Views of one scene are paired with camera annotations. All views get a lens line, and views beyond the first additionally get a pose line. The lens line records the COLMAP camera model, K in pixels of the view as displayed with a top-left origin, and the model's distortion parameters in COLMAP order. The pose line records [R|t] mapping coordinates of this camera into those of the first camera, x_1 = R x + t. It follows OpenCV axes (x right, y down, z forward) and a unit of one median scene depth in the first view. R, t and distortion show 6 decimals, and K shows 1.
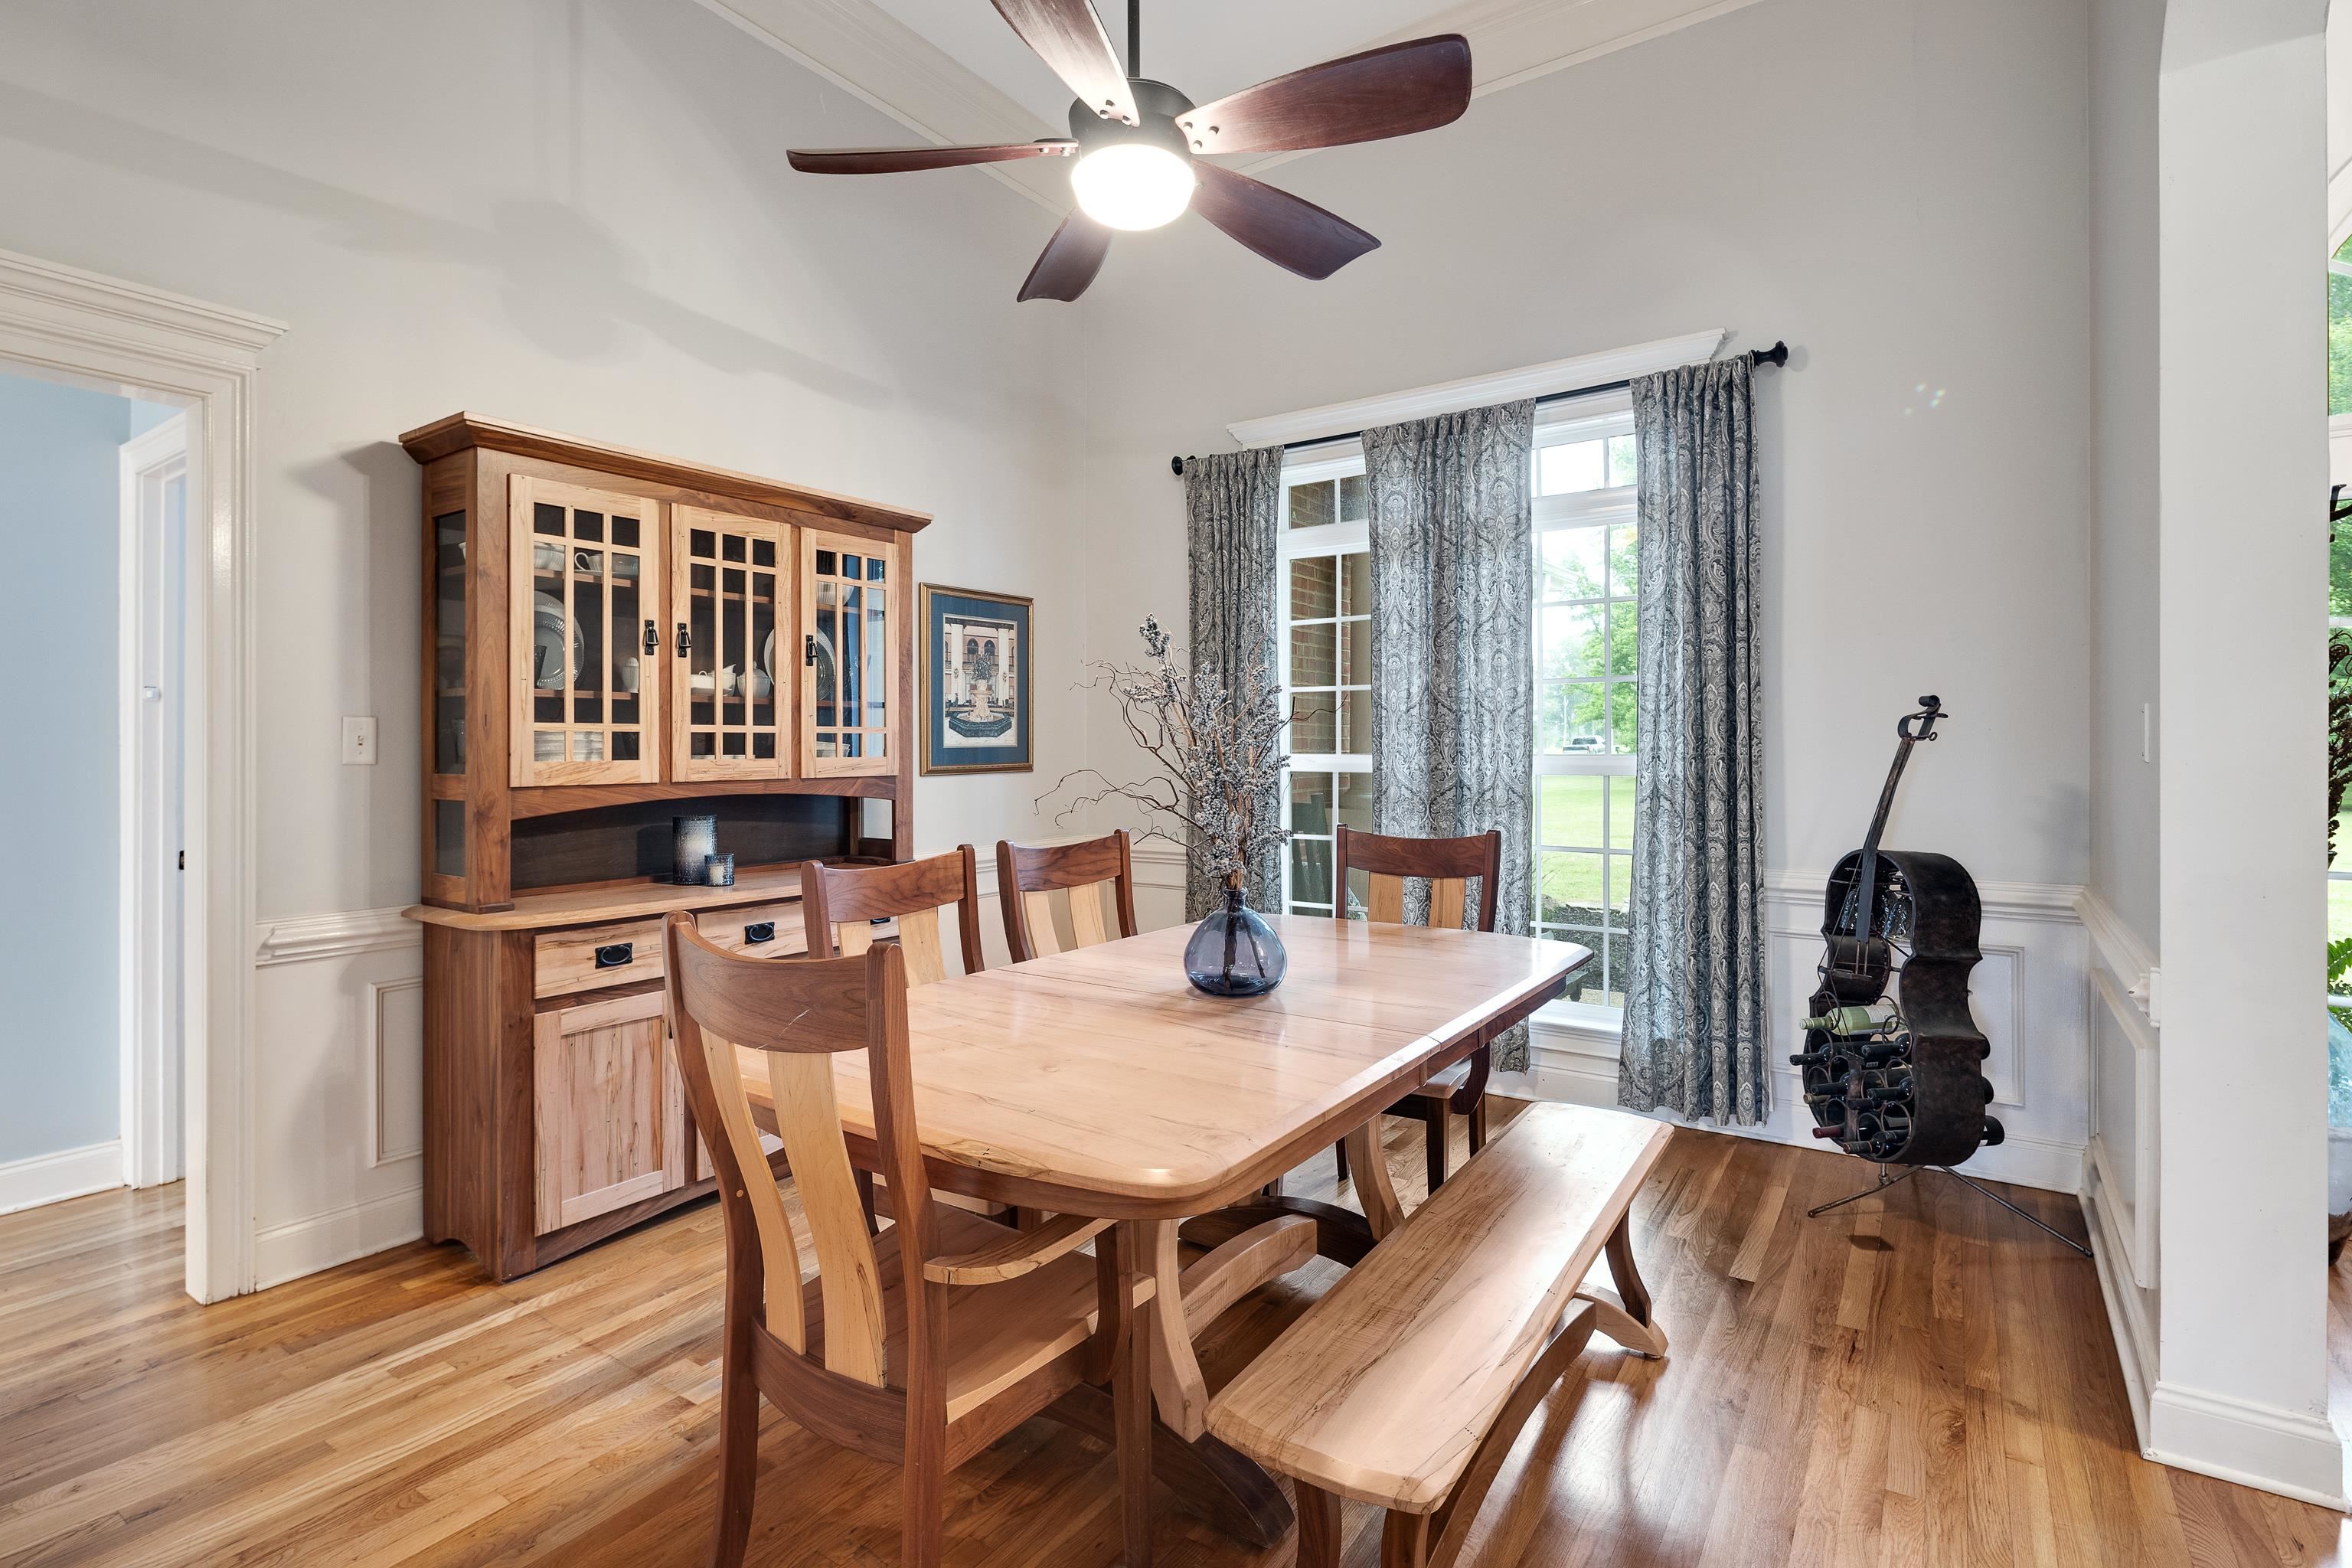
lens RADIAL K [[1138.5, 0, 1173.8], [0, 1138.5, 749.9], [0, 0, 1]] dist [0.009314, -0.004157]
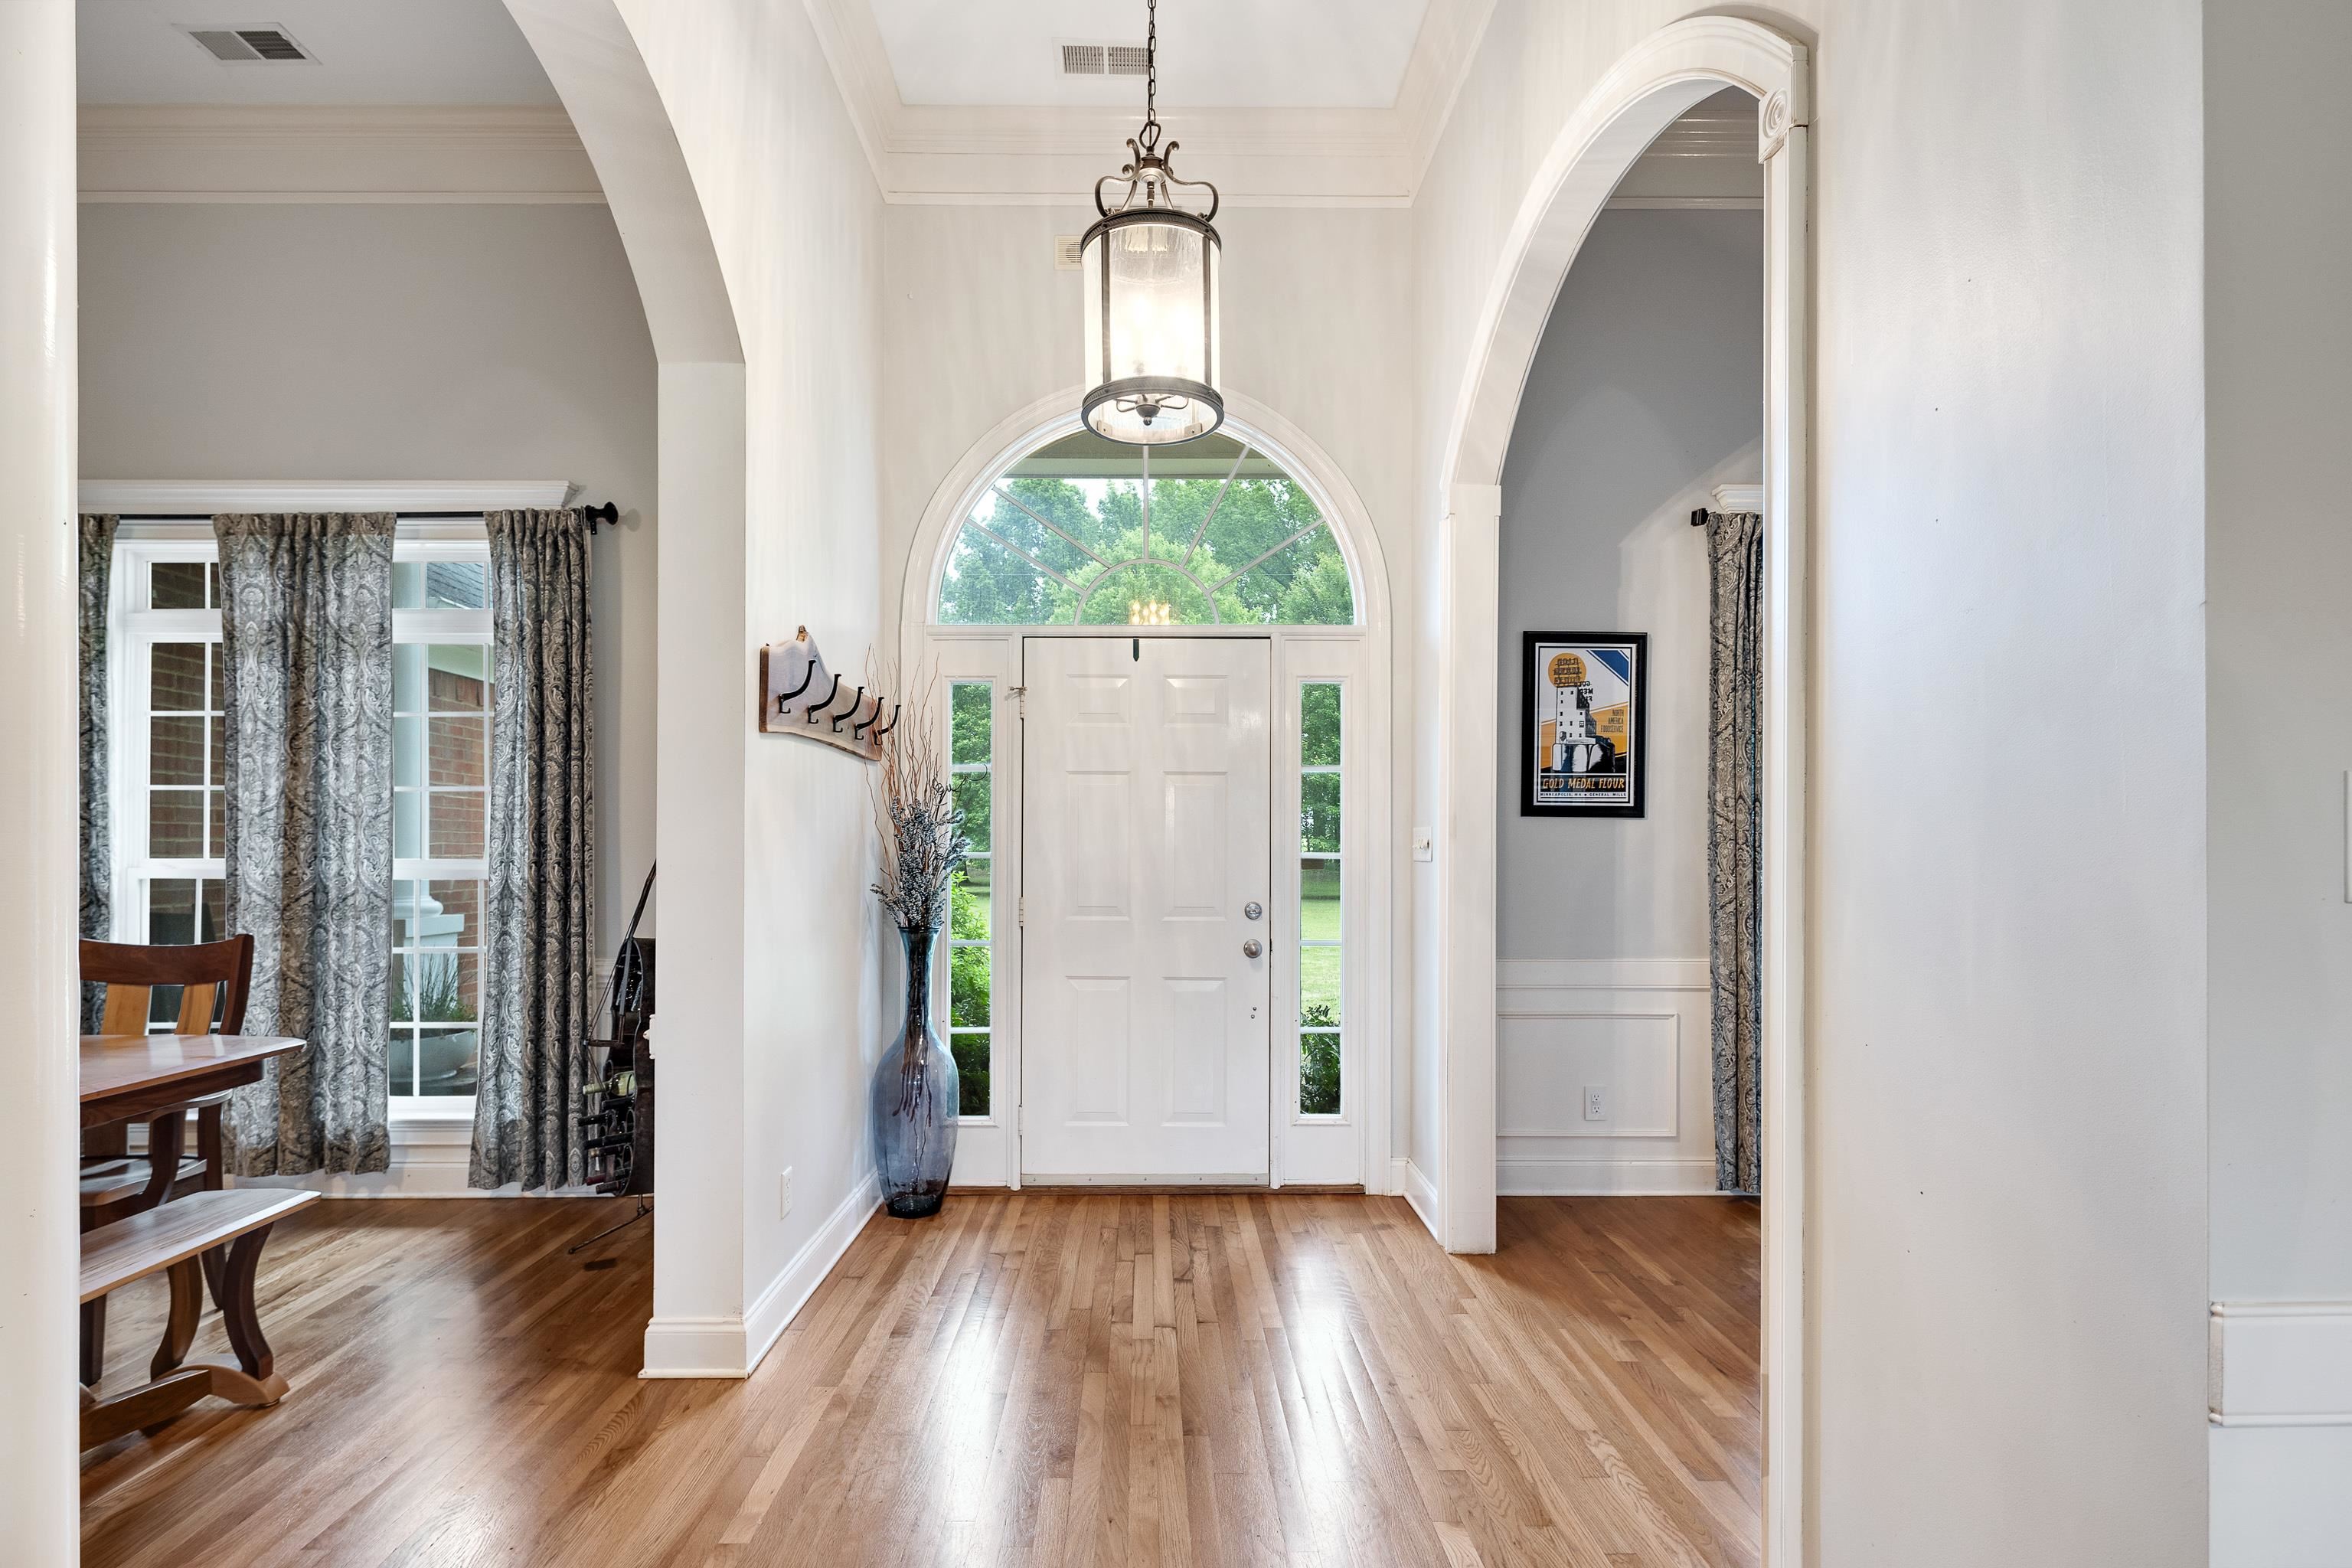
lens RADIAL K [[1138.5, 0, 1145.9], [0, 1138.5, 852.0], [0, 0, 1]] dist [0.009314, -0.004157]
pose [[0.822246, 0.005903, 0.569102, 0.284529], [-0.002826, 0.999976, -0.006288, 0.001867], [-0.569125, 0.003562, 0.822243, -0.228245]]
